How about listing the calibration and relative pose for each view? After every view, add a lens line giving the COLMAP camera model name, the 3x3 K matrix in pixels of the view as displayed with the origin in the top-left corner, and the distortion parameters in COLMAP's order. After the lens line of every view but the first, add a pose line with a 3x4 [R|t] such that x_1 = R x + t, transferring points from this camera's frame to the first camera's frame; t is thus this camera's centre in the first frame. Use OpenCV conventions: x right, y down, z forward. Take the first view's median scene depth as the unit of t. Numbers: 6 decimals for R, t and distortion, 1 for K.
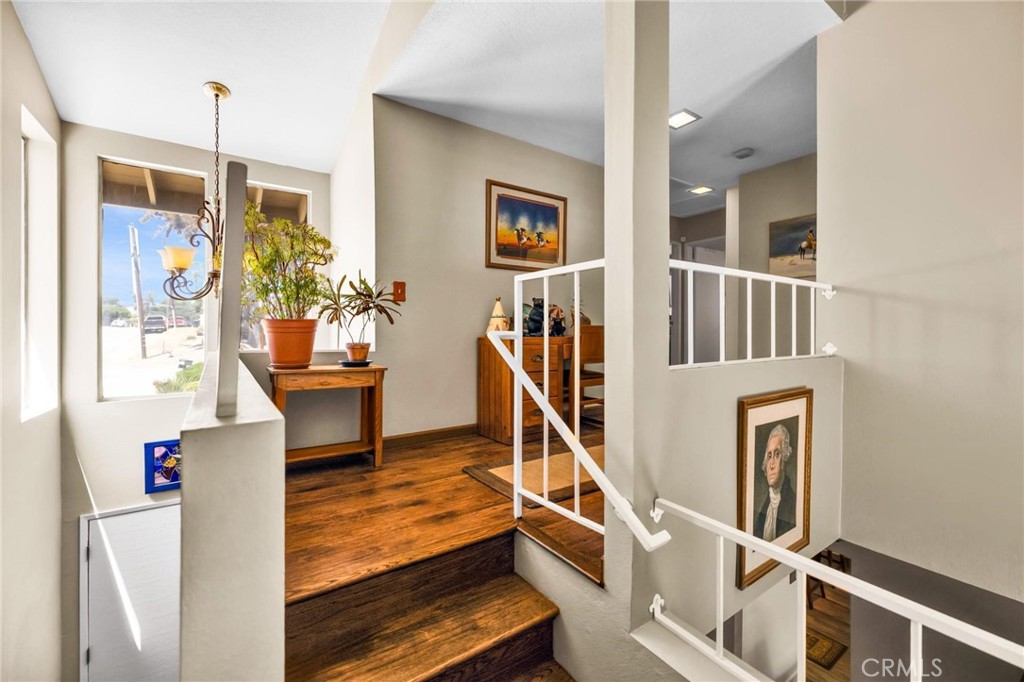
lens RADIAL K [[417.7, 0, 511.5], [0, 417.7, 337.0], [0, 0, 1]] dist [-0.018352, 0.000064]
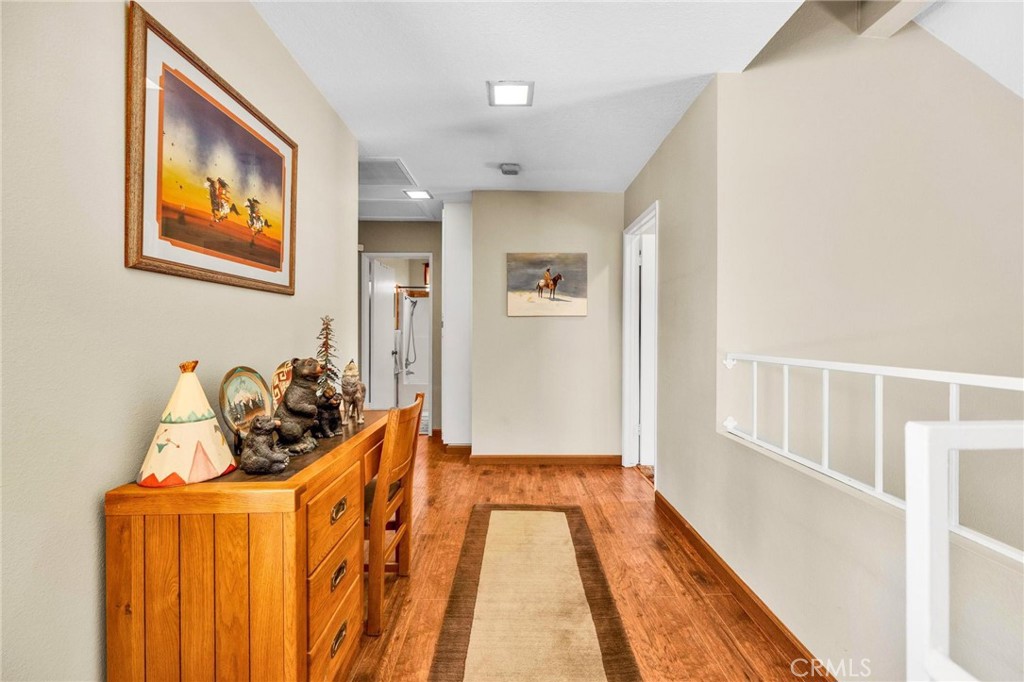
lens RADIAL K [[417.7, 0, 511.5], [0, 417.7, 337.0], [0, 0, 1]] dist [-0.018352, 0.000064]
pose [[0.546512, -0.010968, 0.837380, -0.158206], [0.015022, 0.999882, 0.003292, -0.103637], [-0.837317, 0.010780, 0.546612, 0.542154]]
